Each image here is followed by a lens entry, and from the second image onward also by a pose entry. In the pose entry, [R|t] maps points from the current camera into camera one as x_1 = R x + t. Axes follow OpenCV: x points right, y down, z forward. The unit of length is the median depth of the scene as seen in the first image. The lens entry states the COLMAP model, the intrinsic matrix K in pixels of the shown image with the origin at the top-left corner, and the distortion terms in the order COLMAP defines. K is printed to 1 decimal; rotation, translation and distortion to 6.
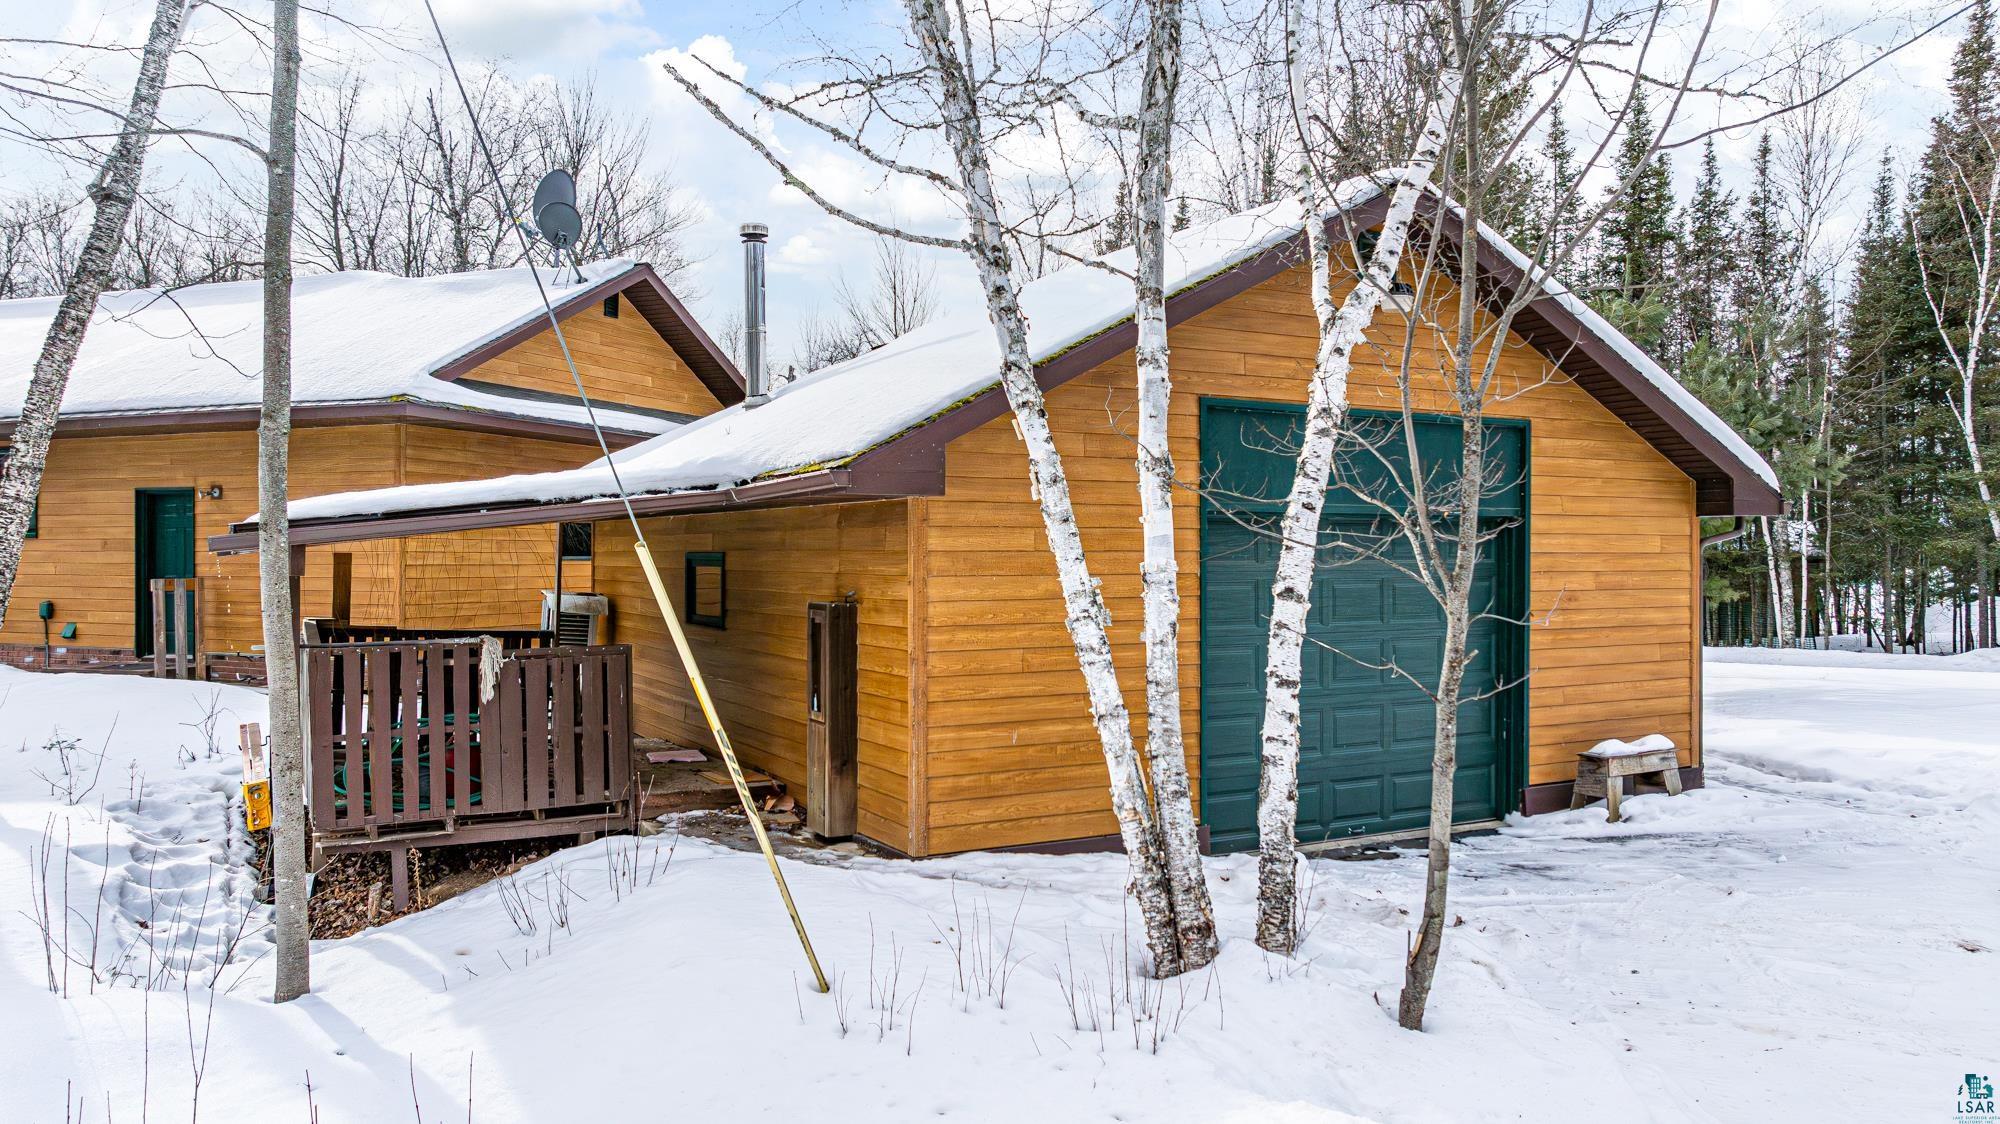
lens RADIAL K [[1413.3, 0, 1000.0], [0, 1413.3, 562.0], [0, 0, 1]] dist [-0.009459, -0.002728]
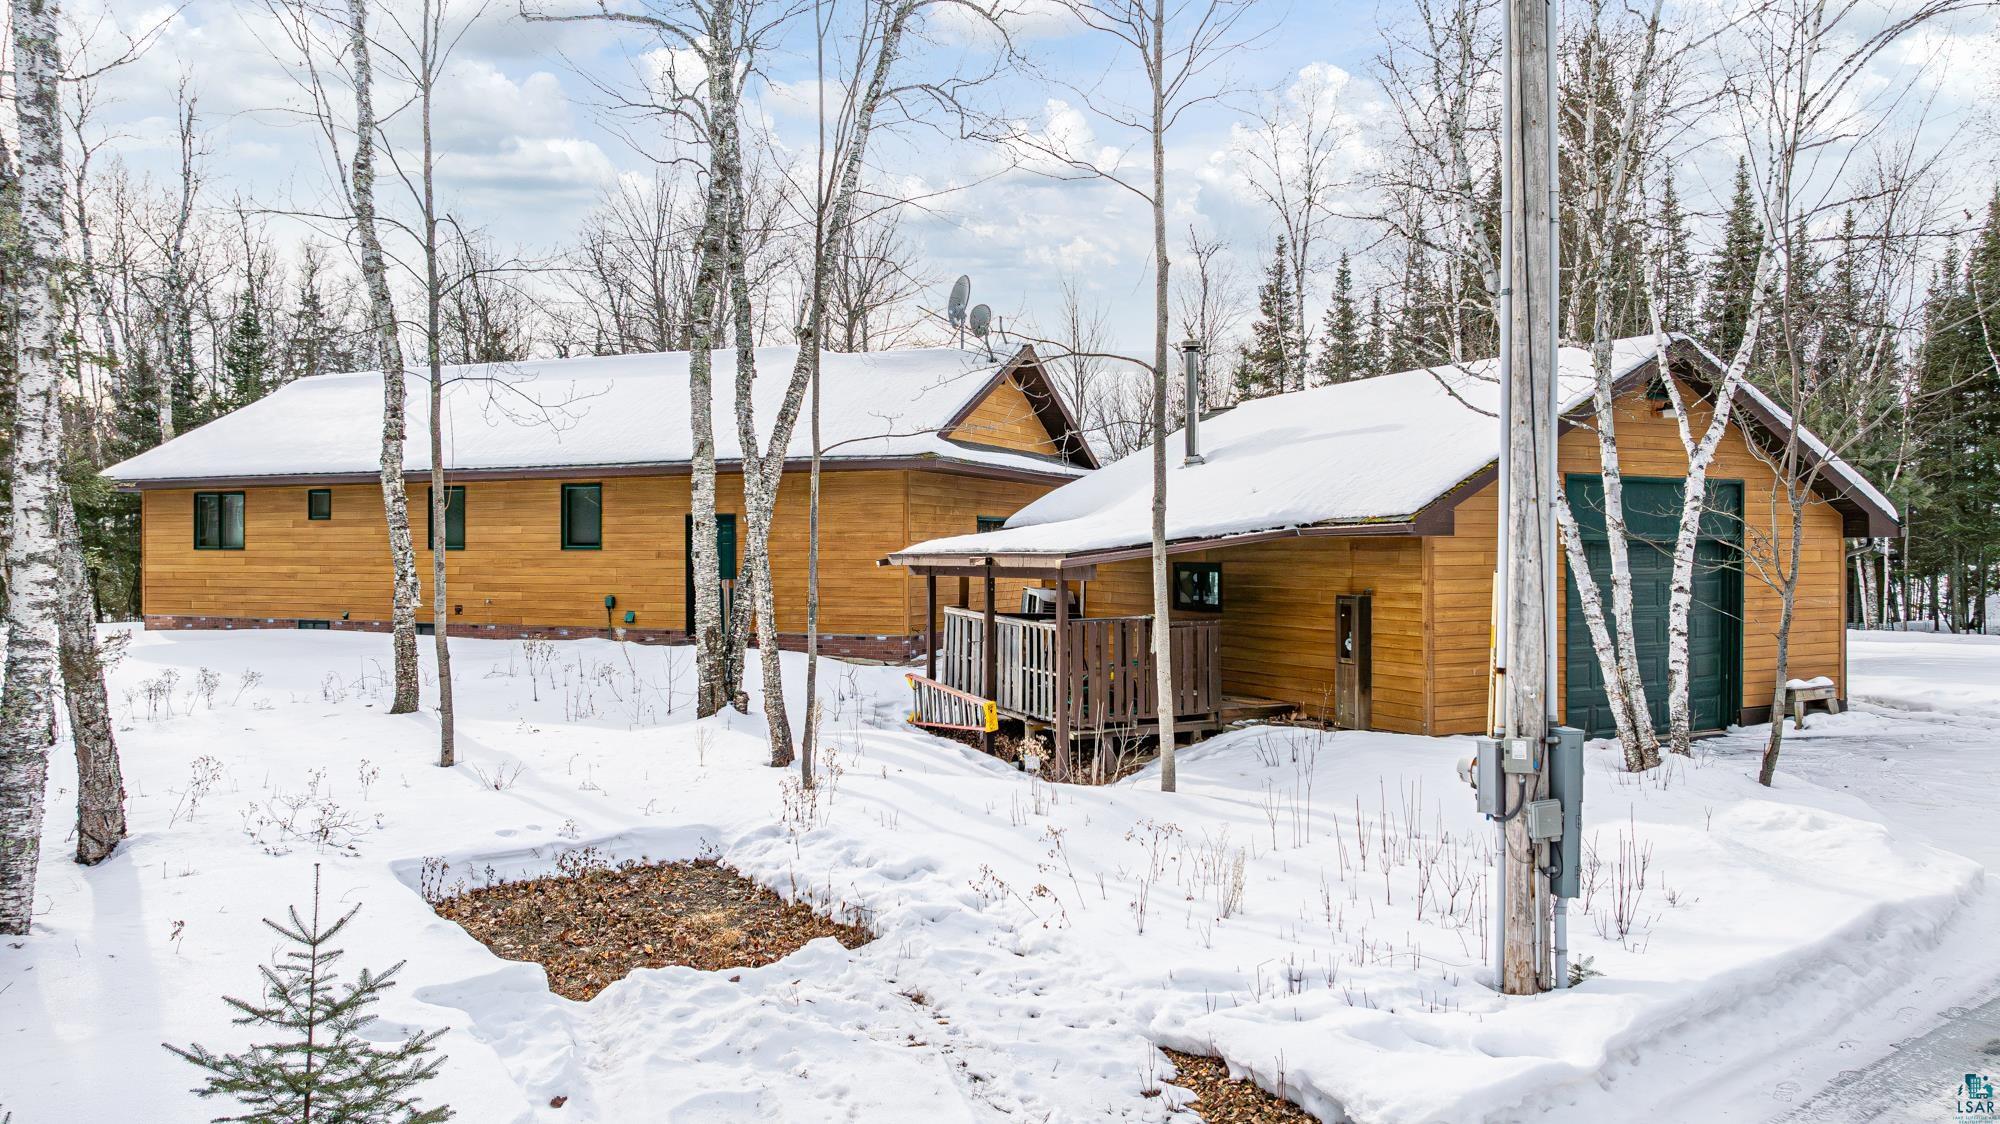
lens RADIAL K [[1418.6, 0, 999.5], [0, 1418.6, 553.7], [0, 0, 1]] dist [-0.028251, 0.045161]
pose [[0.999771, -0.003215, -0.021150, -0.433411], [0.003203, 0.999995, -0.000599, -0.018318], [0.021152, 0.000531, 0.999776, -0.619197]]
